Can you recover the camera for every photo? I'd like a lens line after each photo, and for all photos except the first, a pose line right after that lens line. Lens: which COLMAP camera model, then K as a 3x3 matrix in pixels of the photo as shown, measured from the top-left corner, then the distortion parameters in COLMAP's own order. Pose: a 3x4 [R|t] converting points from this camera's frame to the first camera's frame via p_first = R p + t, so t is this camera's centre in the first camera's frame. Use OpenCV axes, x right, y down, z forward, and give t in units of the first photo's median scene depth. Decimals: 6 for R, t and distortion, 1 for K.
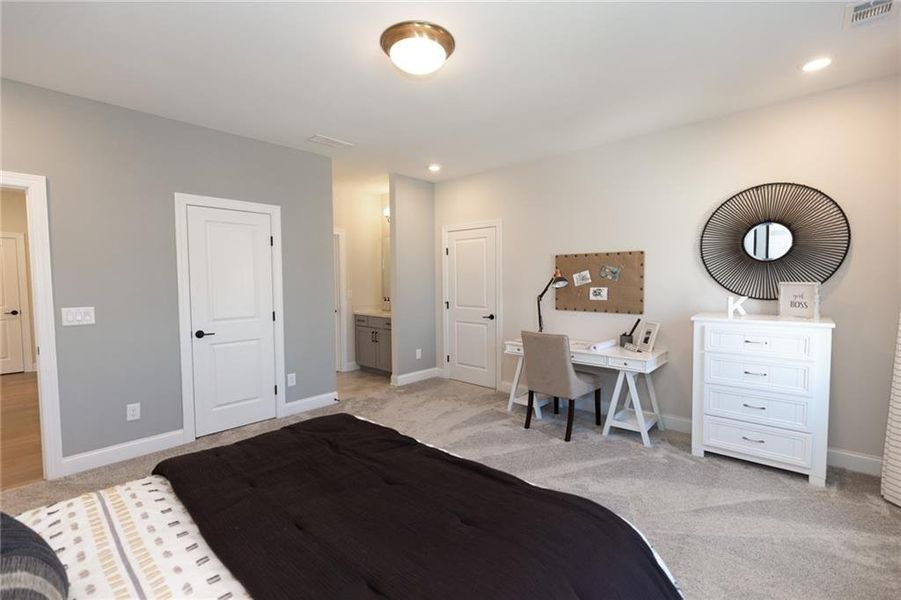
lens RADIAL K [[401.2, 0, 449.4], [0, 401.2, 299.1], [0, 0, 1]] dist [0.001390, 0.000103]
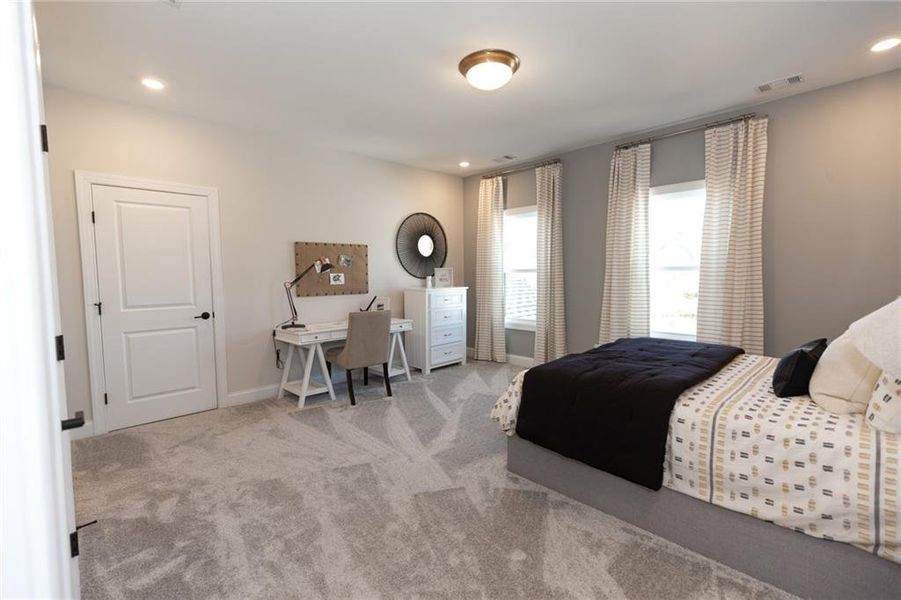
lens RADIAL K [[401.2, 0, 449.4], [0, 401.2, 299.1], [0, 0, 1]] dist [0.001390, 0.000103]
pose [[0.061319, -0.062451, 0.996163, -0.807143], [0.060564, 0.996434, 0.058740, -0.004028], [-0.996279, 0.056730, 0.064883, 0.644709]]
